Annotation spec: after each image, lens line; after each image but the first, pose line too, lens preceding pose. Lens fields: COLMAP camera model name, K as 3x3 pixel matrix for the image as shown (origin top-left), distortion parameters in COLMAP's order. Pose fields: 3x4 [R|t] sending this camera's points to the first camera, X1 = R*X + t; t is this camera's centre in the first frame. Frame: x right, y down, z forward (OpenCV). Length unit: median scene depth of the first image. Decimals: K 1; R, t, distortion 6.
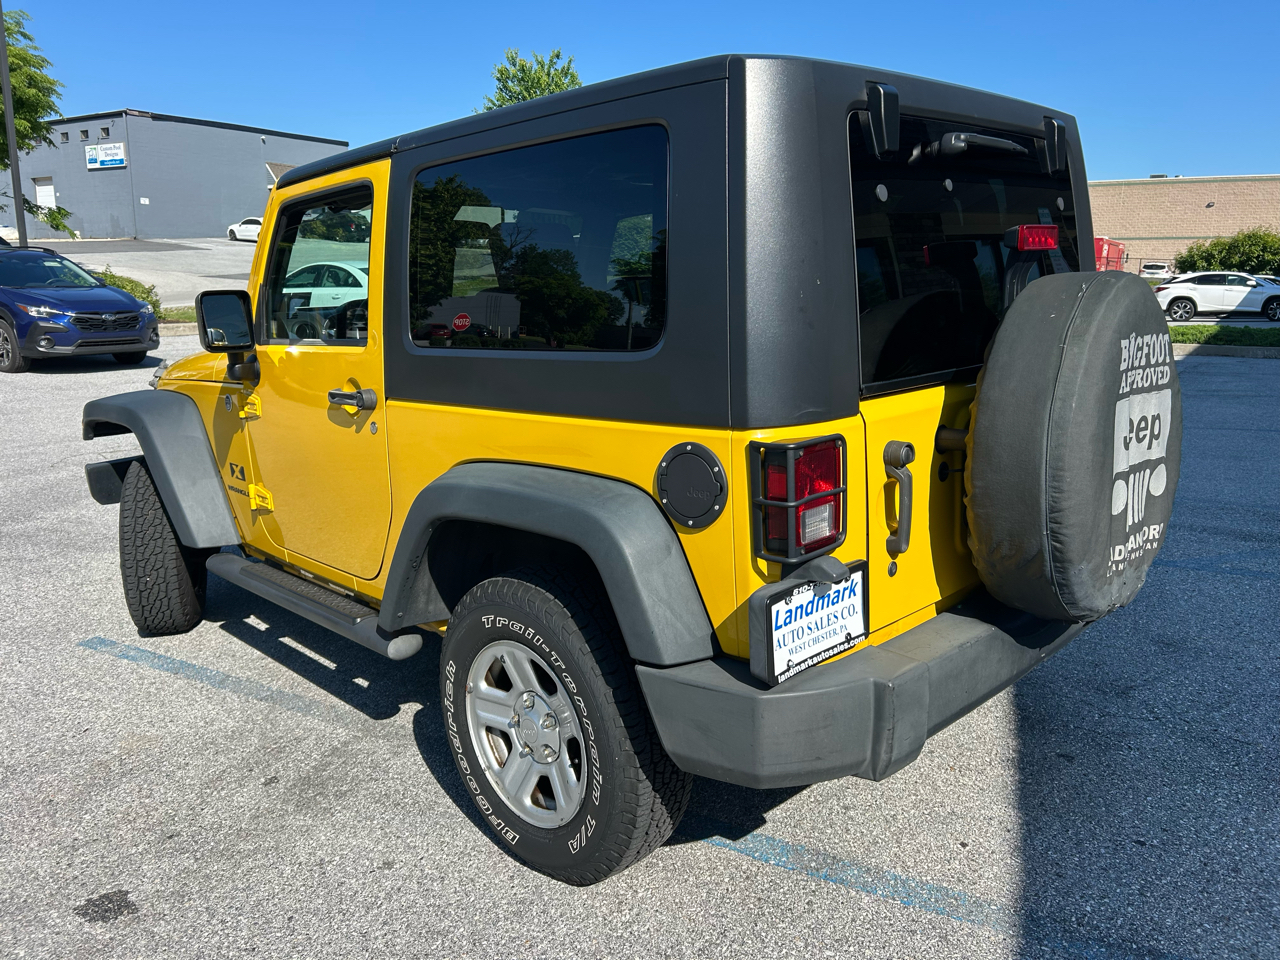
lens RADIAL K [[962.4, 0, 626.6], [0, 962.4, 489.5], [0, 0, 1]] dist [0.062771, -0.068393]
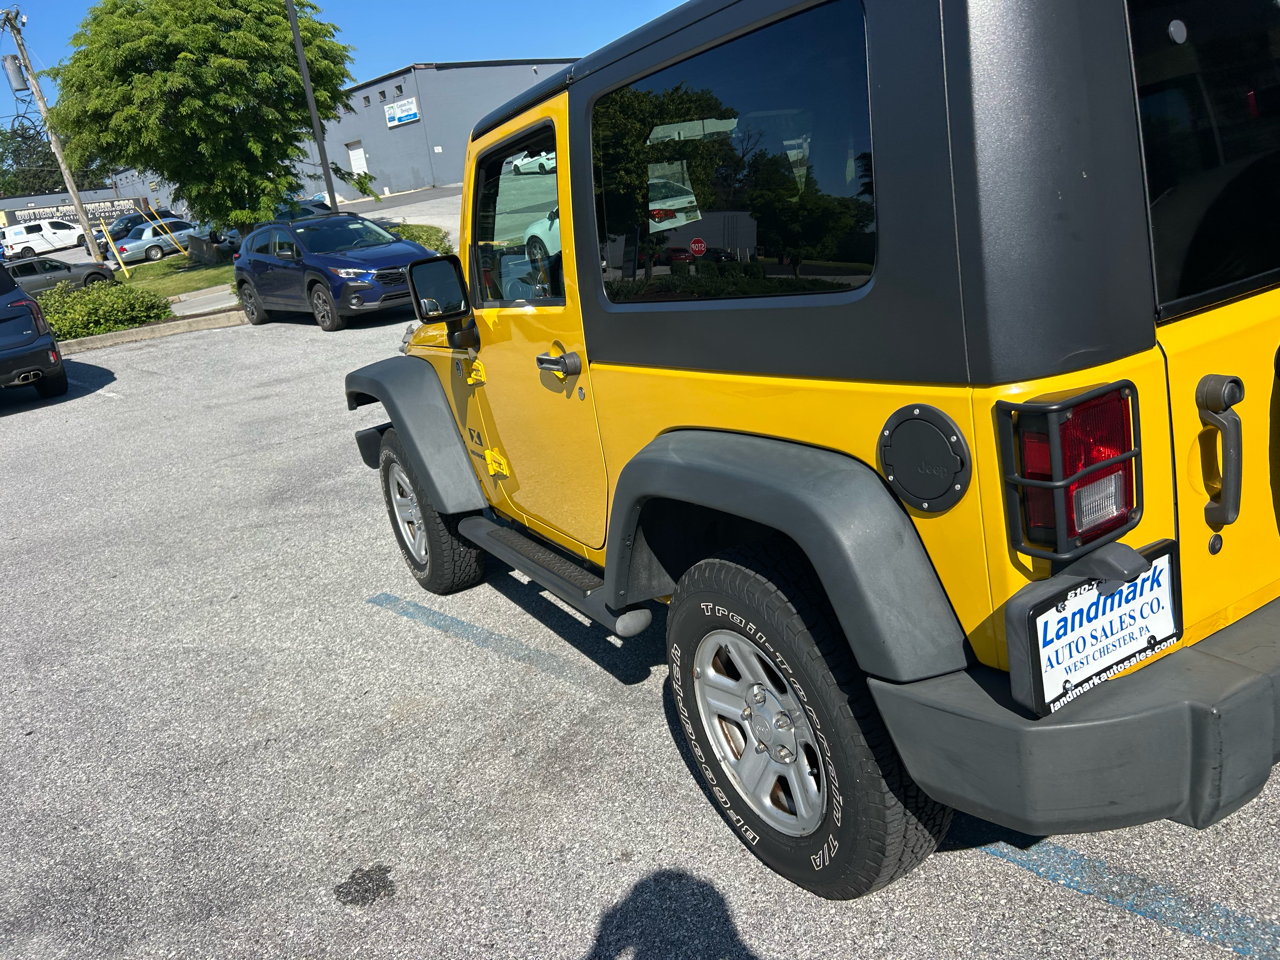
lens RADIAL K [[958.1, 0, 635.0], [0, 958.1, 503.4], [0, 0, 1]] dist [0.026743, -0.026525]
pose [[0.955821, -0.049176, -0.289805, 0.049705], [0.082491, 0.991163, 0.103880, -0.051418], [0.282136, -0.123197, 0.951431, 0.130187]]
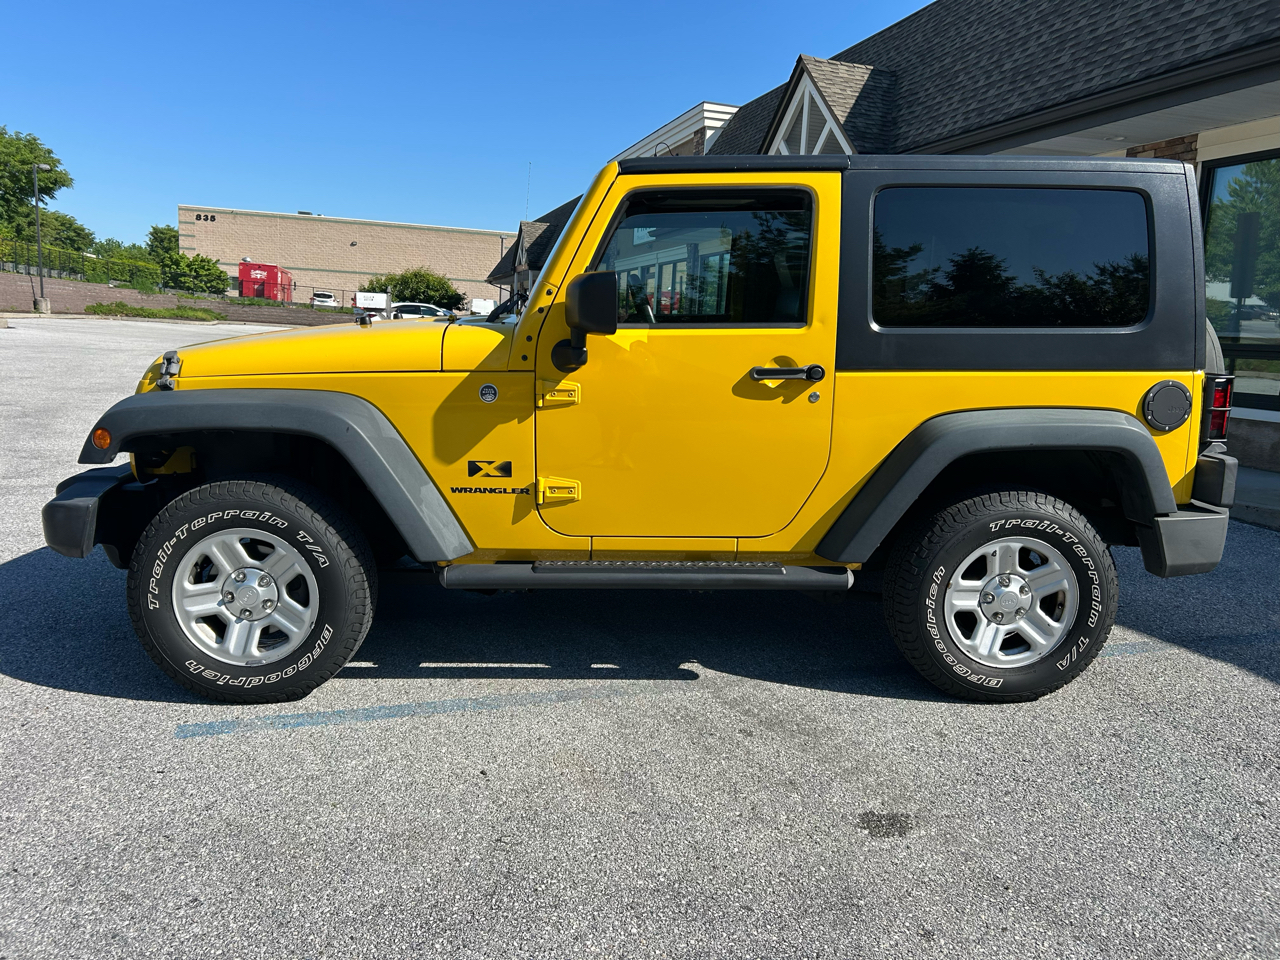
lens RADIAL K [[962.4, 0, 626.6], [0, 962.4, 489.5], [0, 0, 1]] dist [0.062771, -0.068393]
pose [[0.683929, -0.099742, 0.722699, -1.273497], [0.116510, 0.992829, 0.026763, -0.010732], [-0.720185, 0.065898, 0.690645, 0.362361]]
